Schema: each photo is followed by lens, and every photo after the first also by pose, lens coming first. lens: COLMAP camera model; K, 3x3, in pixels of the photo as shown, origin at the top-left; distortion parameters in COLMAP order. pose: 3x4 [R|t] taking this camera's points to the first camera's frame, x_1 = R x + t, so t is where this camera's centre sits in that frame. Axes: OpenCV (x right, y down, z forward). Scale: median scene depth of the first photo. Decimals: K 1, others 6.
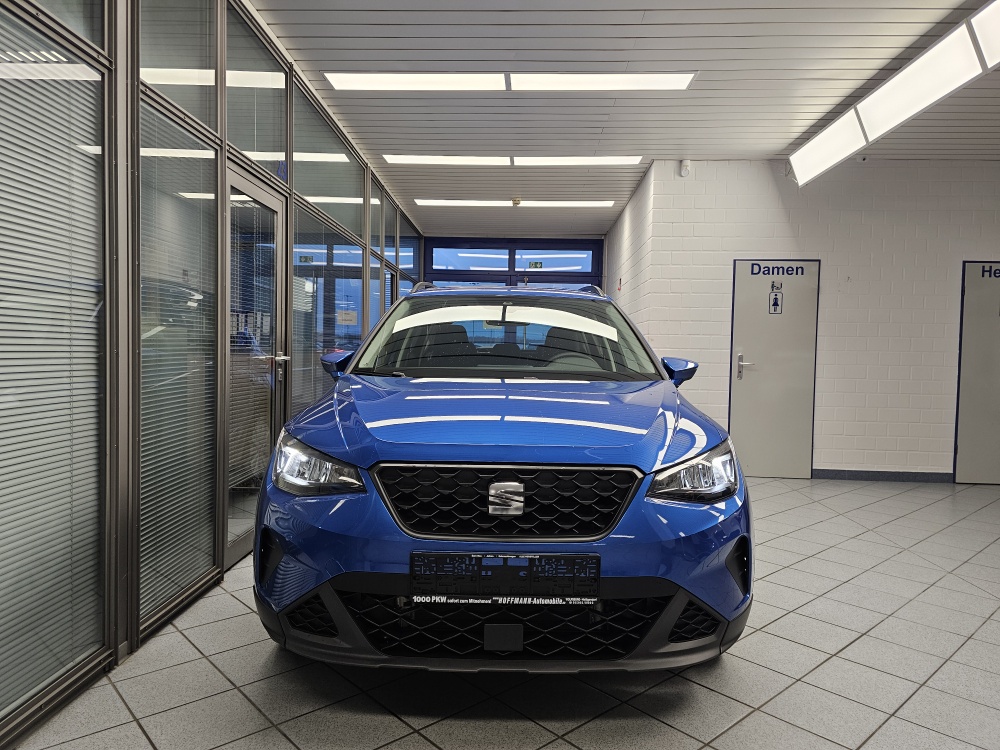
lens RADIAL K [[681.2, 0, 493.0], [0, 681.2, 373.9], [0, 0, 1]] dist [0.066187, -0.070980]
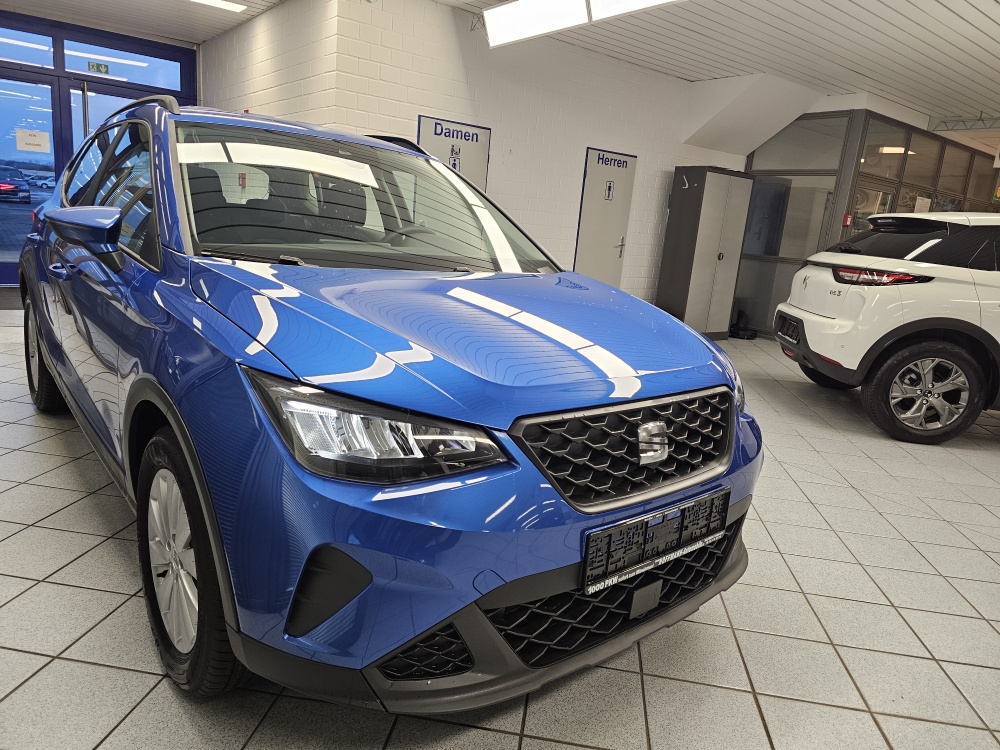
lens RADIAL K [[681.2, 0, 493.0], [0, 681.2, 373.9], [0, 0, 1]] dist [0.066187, -0.070980]
pose [[0.750463, -0.099150, 0.653433, -0.224211], [-0.049752, 0.977403, 0.205448, -0.019223], [-0.659037, -0.186691, 0.728572, 0.187903]]
